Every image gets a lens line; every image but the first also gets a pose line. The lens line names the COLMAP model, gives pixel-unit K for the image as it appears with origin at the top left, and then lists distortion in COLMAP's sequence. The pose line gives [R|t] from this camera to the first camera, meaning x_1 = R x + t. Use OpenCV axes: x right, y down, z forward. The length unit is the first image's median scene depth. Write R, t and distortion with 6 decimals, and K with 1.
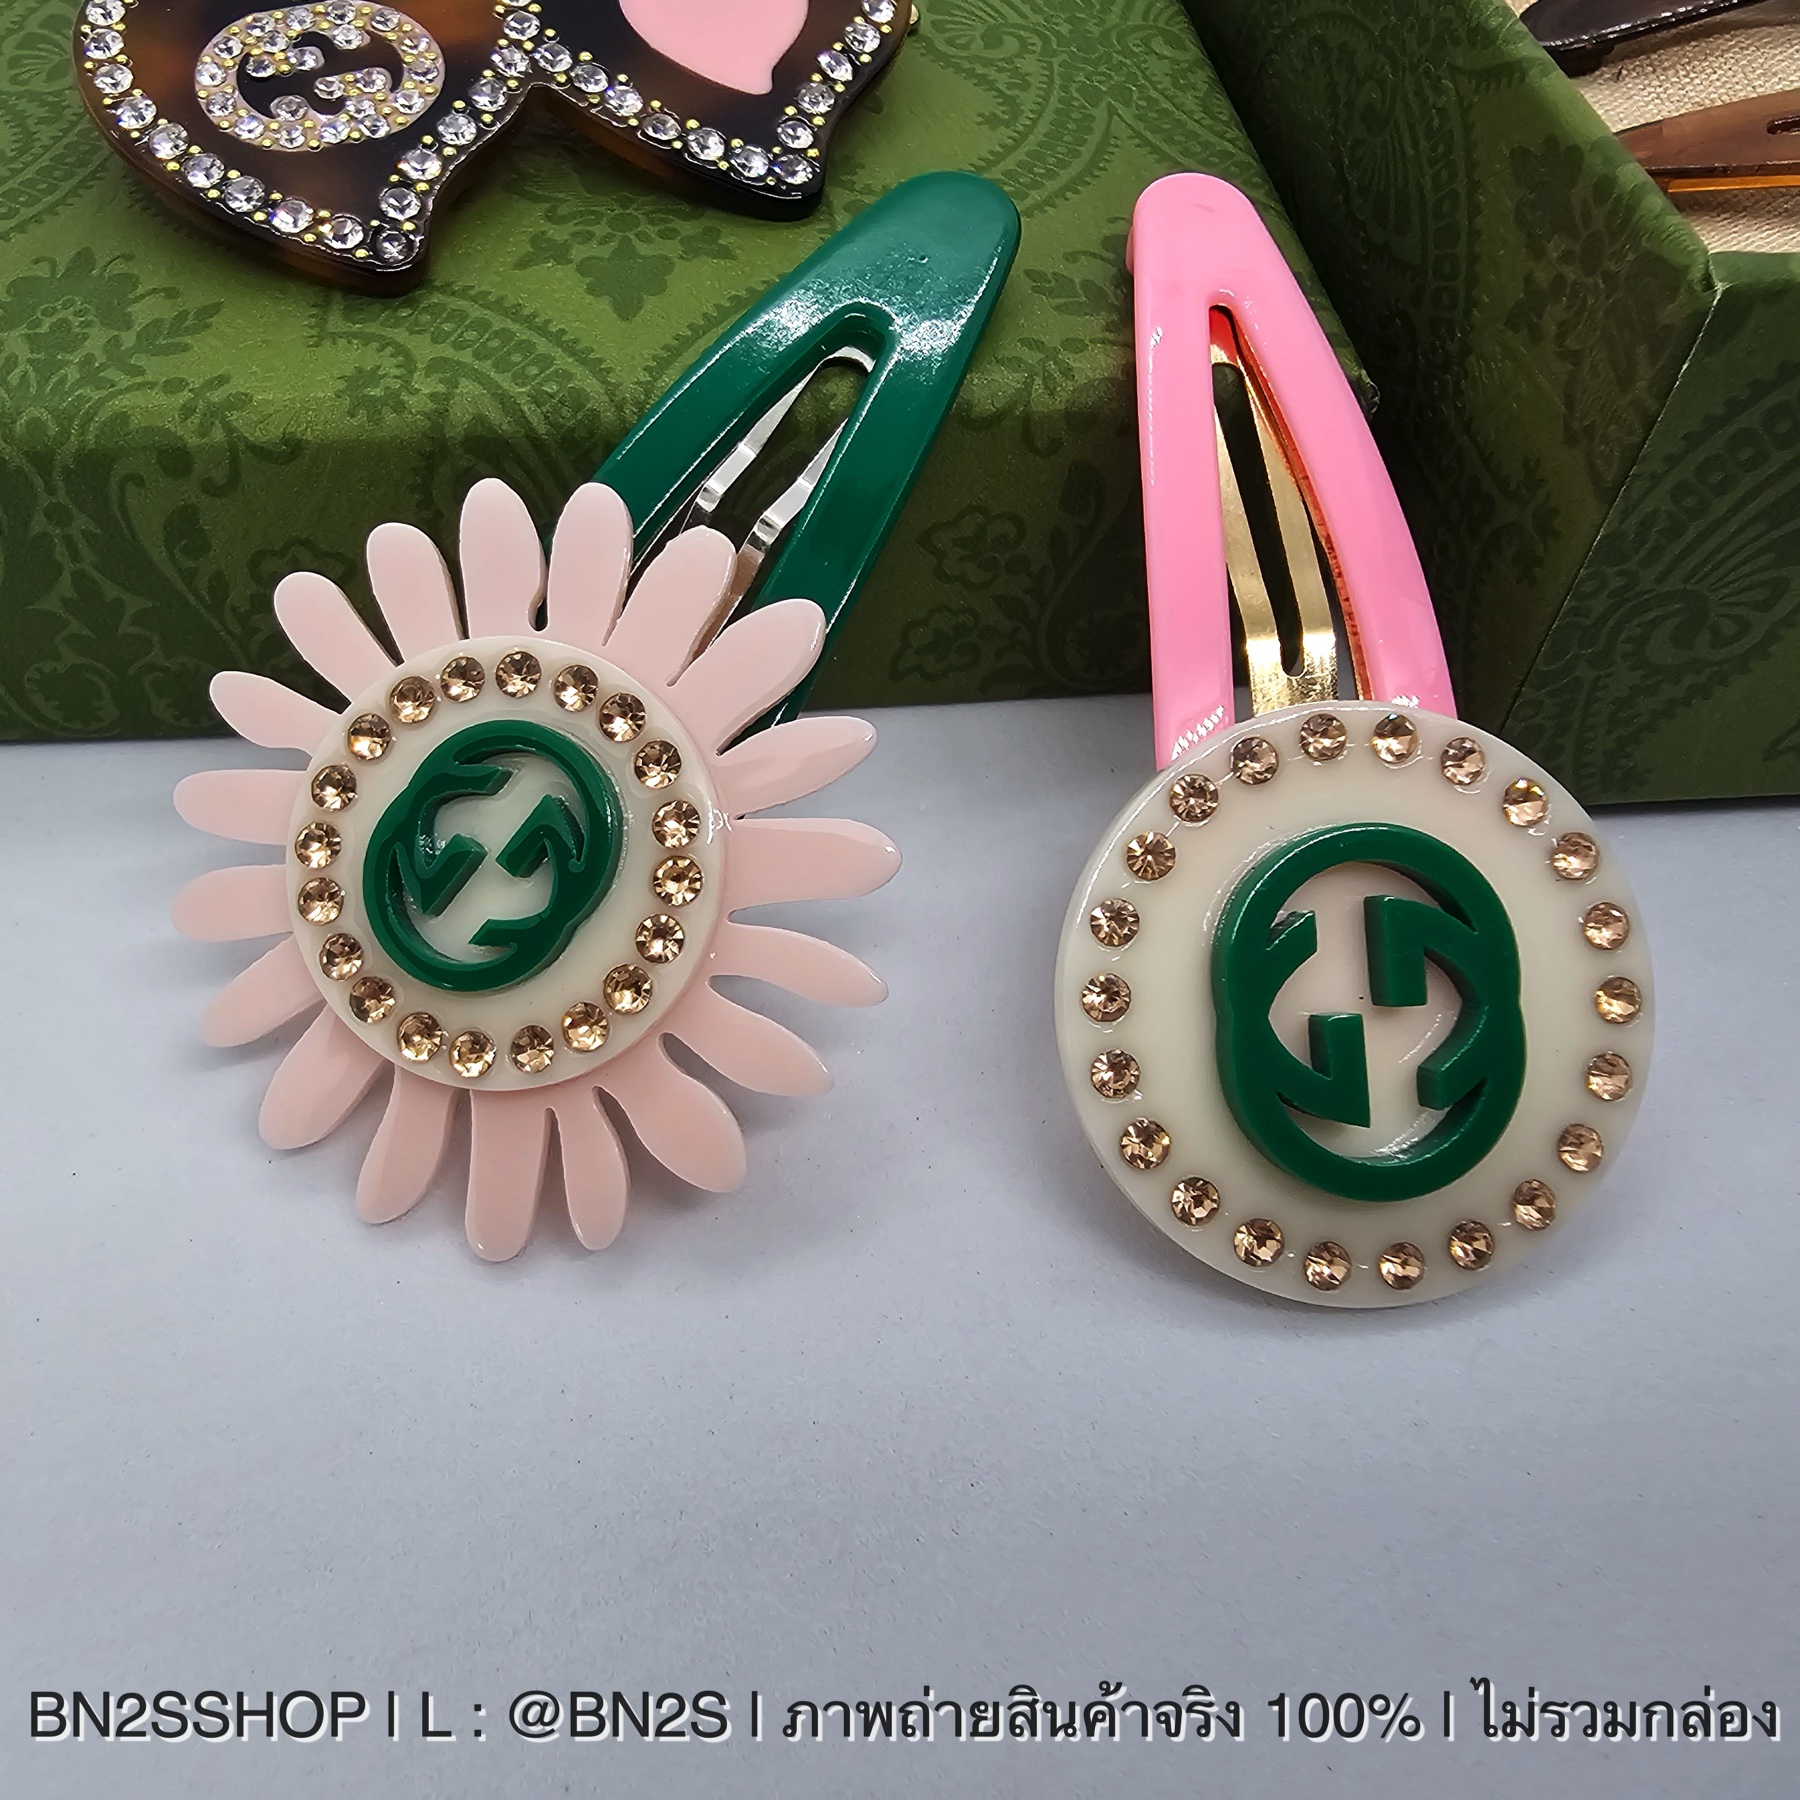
lens RADIAL K [[1702.1, 0, 725.5], [0, 1702.1, 872.9], [0, 0, 1]] dist [0.009411, -0.004764]
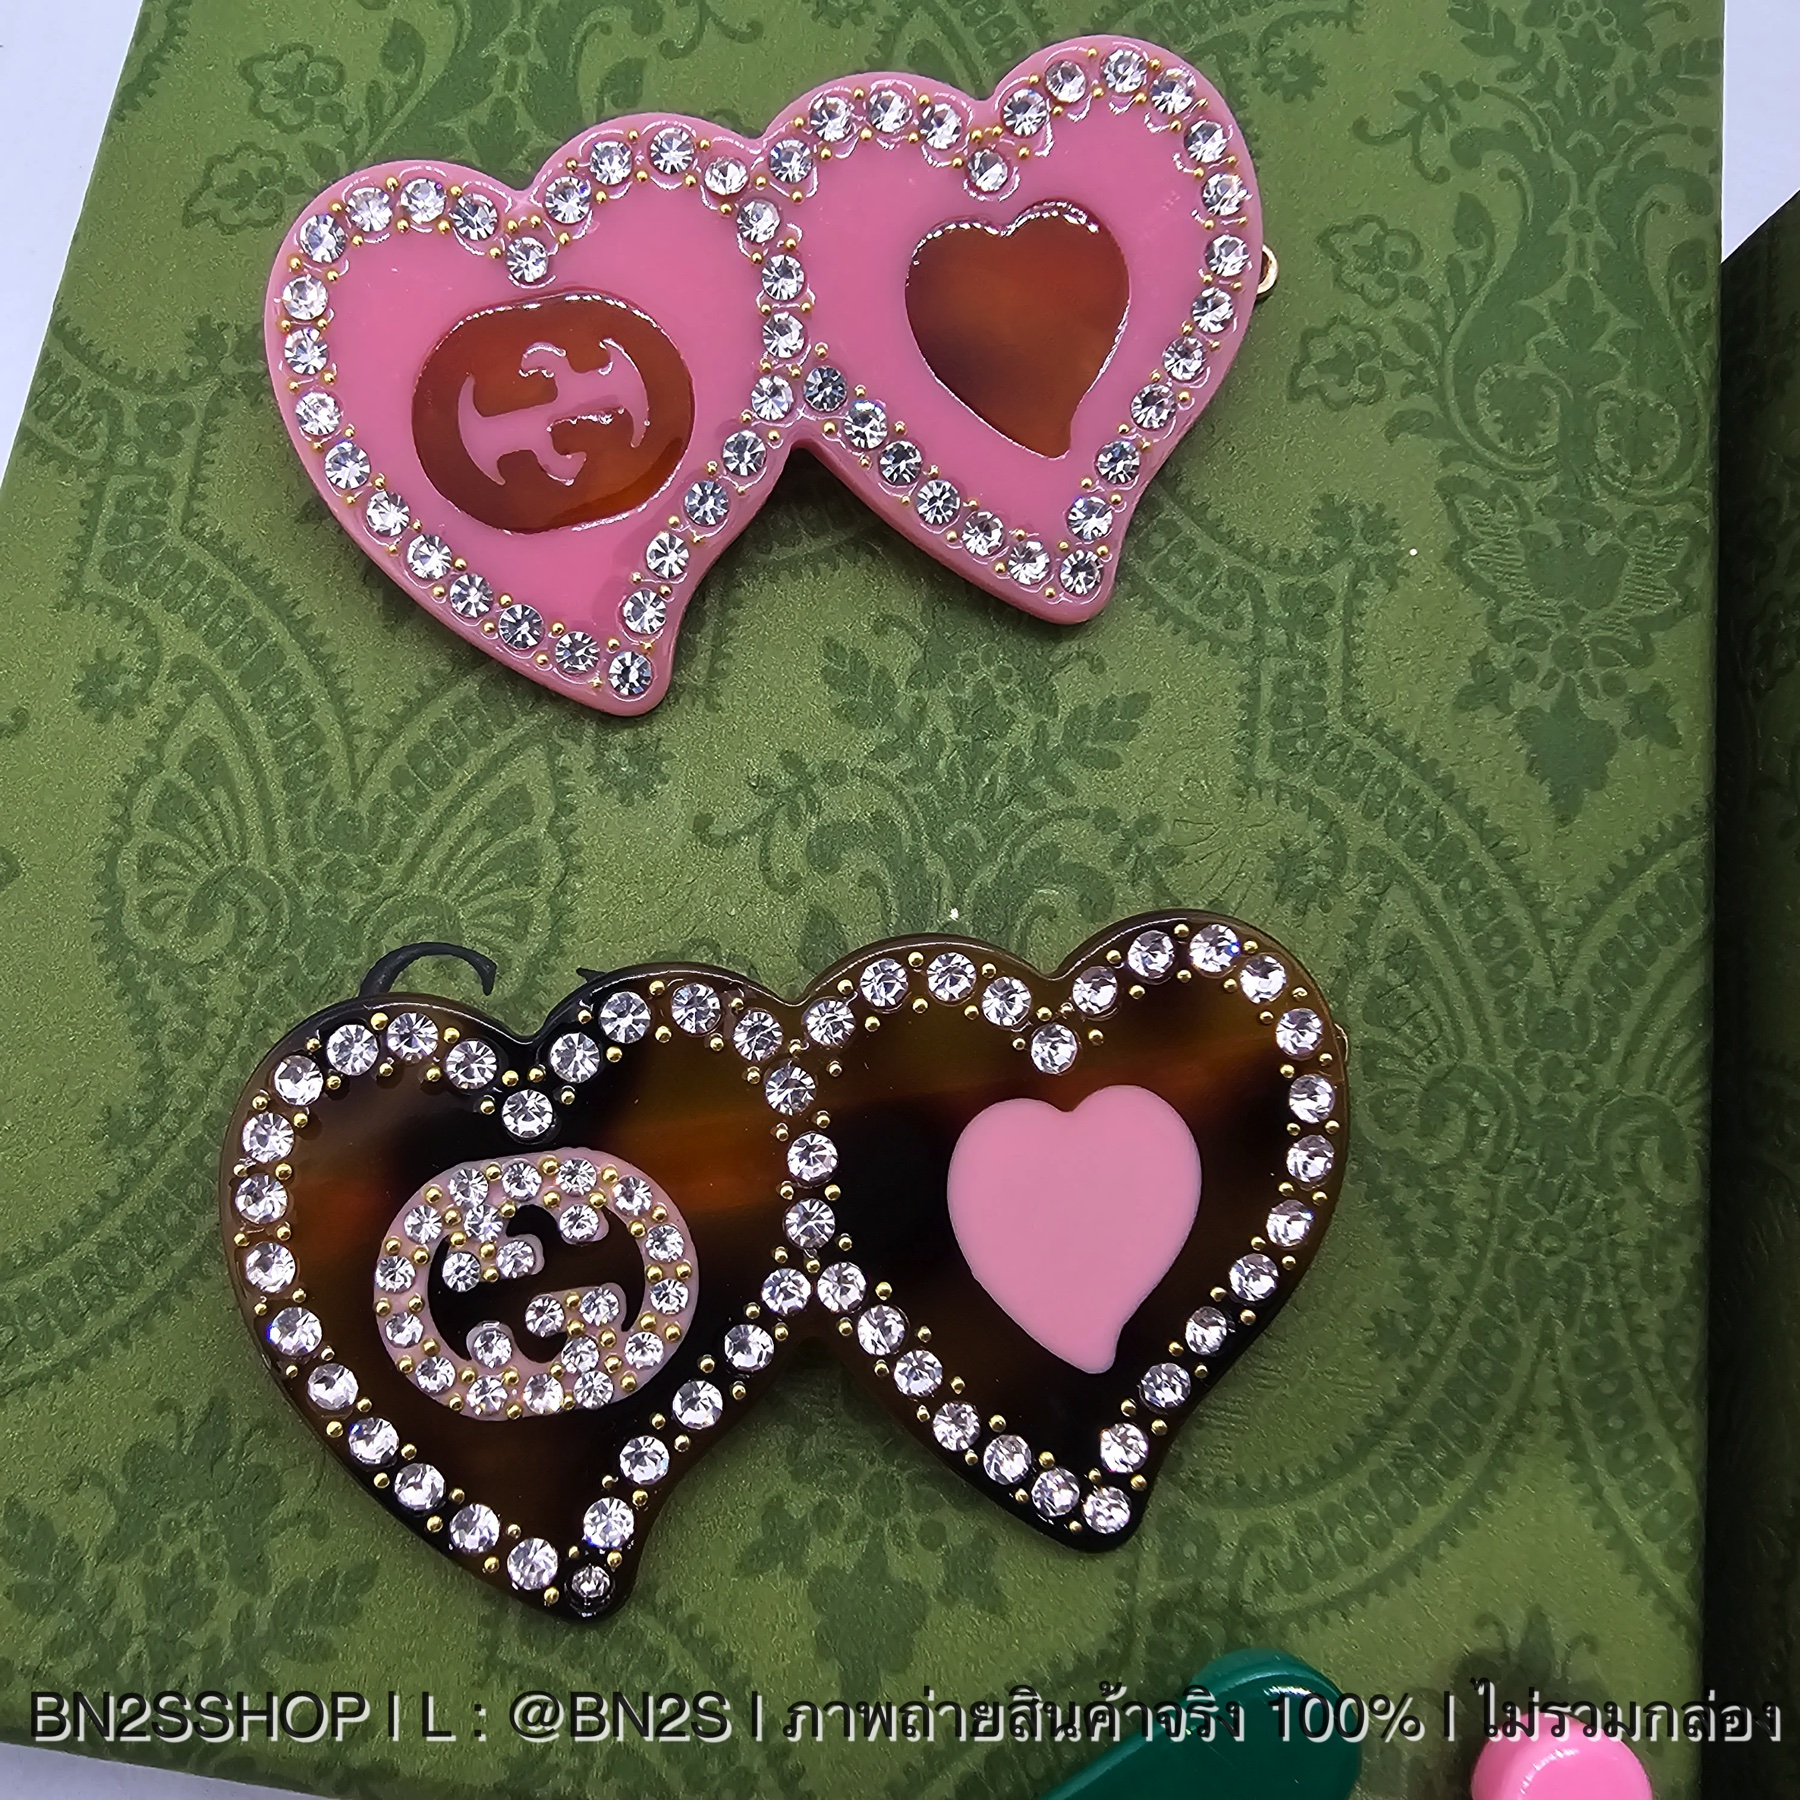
lens RADIAL K [[1702.1, 0, 725.5], [0, 1702.1, 872.9], [0, 0, 1]] dist [0.009411, -0.004764]
pose [[0.978098, 0.208147, -0.000407, -0.200998], [-0.187285, 0.880916, 0.434640, -1.019867], [0.090827, -0.425044, 0.900604, 0.418257]]
